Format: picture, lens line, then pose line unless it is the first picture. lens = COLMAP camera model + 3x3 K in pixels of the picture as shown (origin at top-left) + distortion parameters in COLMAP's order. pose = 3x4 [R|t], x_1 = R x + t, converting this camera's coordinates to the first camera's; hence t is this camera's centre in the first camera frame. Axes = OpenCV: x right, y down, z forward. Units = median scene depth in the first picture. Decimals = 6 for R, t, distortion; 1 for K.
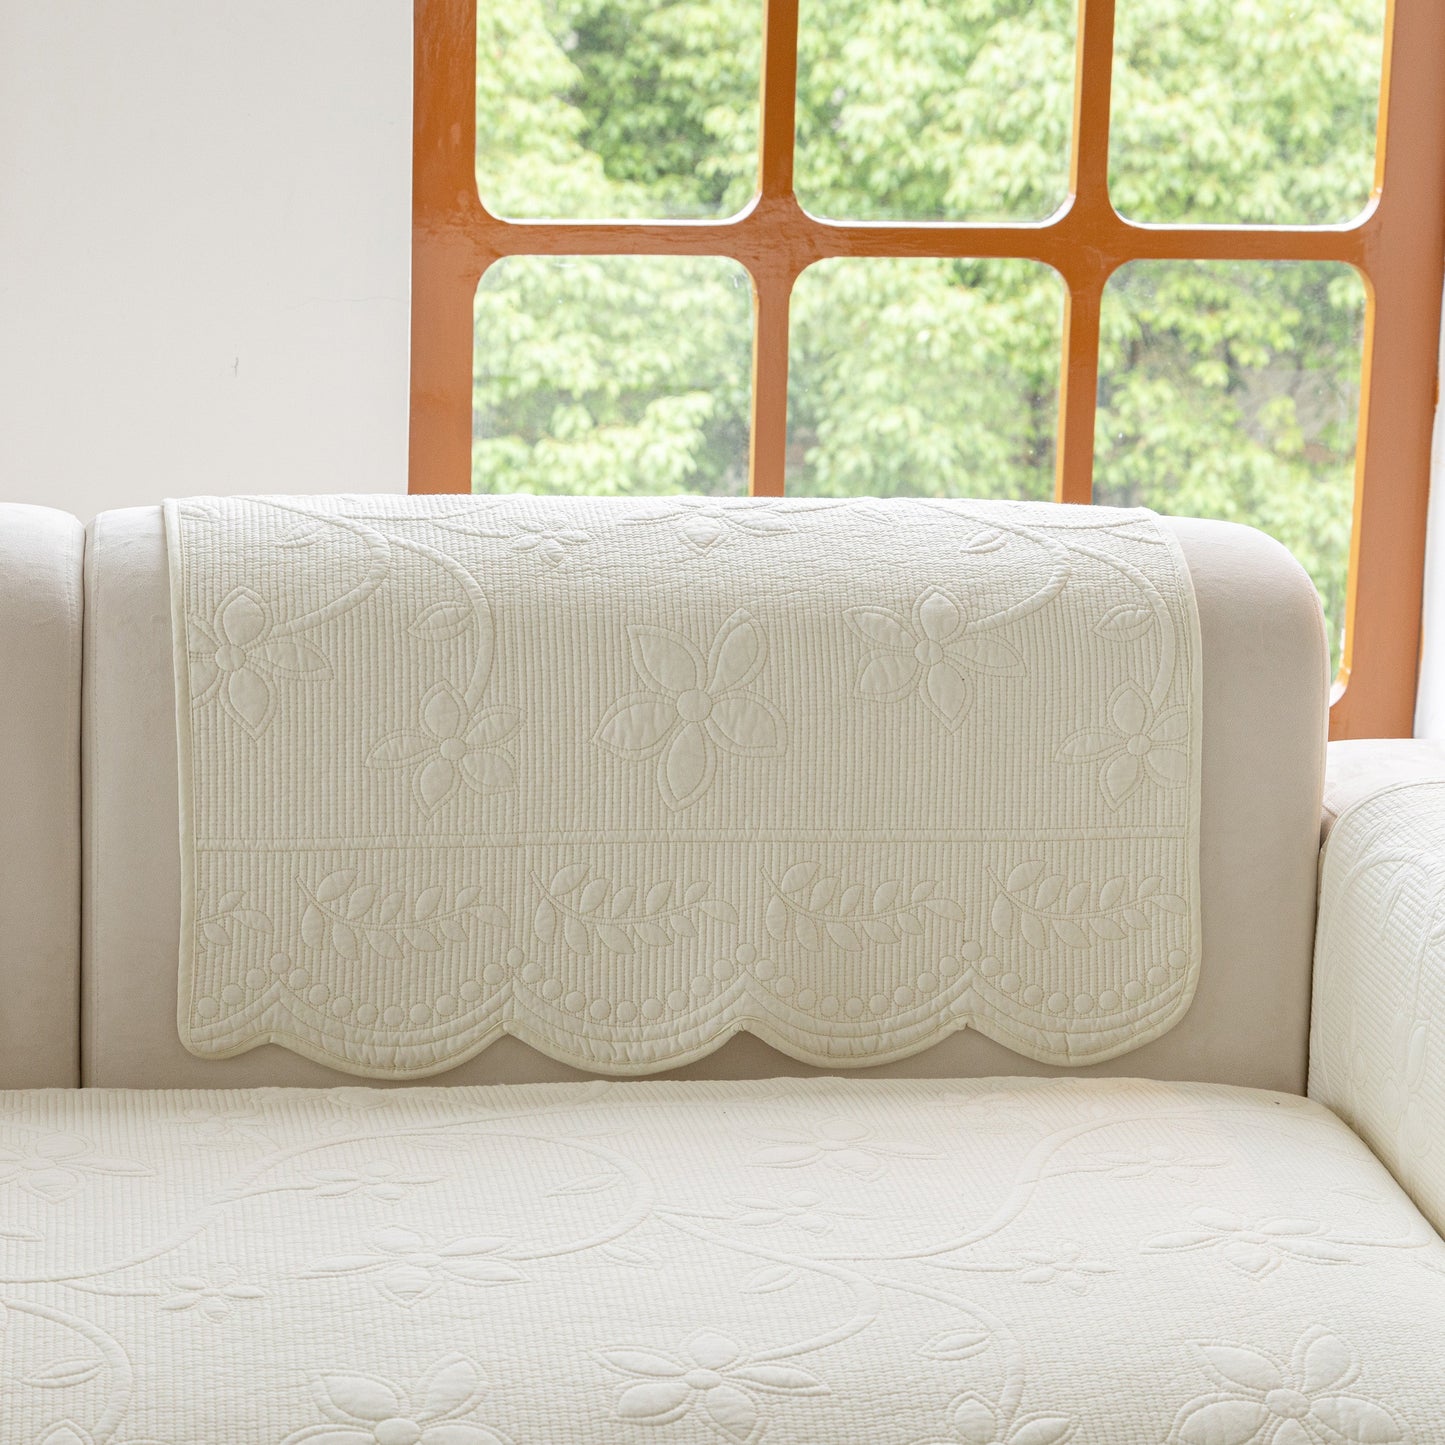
lens RADIAL K [[4085.6, 0, 687.4], [0, 4085.6, 722.9], [0, 0, 1]] dist [0.034583, 0.396869]
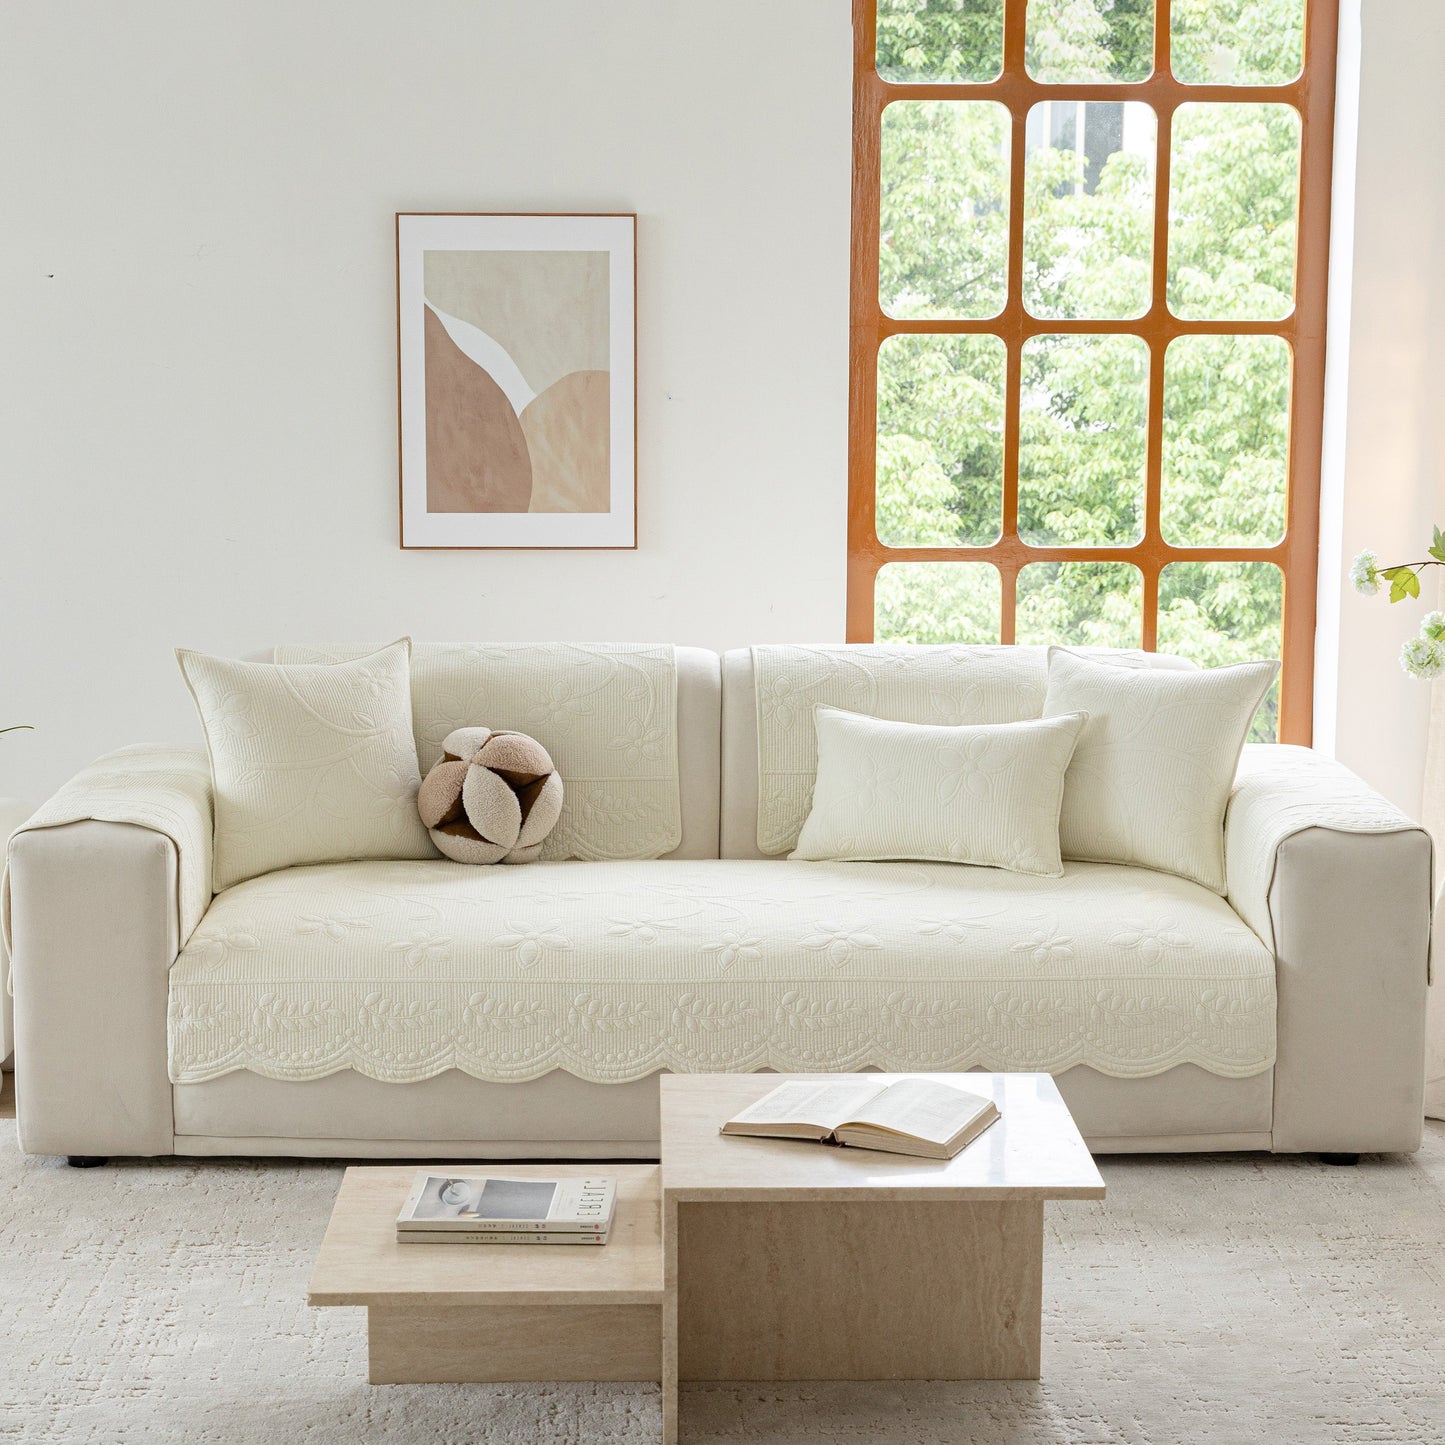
lens RADIAL K [[3086.9, 0, 723.6], [0, 3086.9, 779.5], [0, 0, 1]] dist [0.018394, 0.093841]
pose [[0.994354, -0.002446, -0.106084, 0.061524], [-0.004478, 0.997877, -0.064980, 0.156670], [0.106018, 0.065088, 0.992232, -0.931588]]
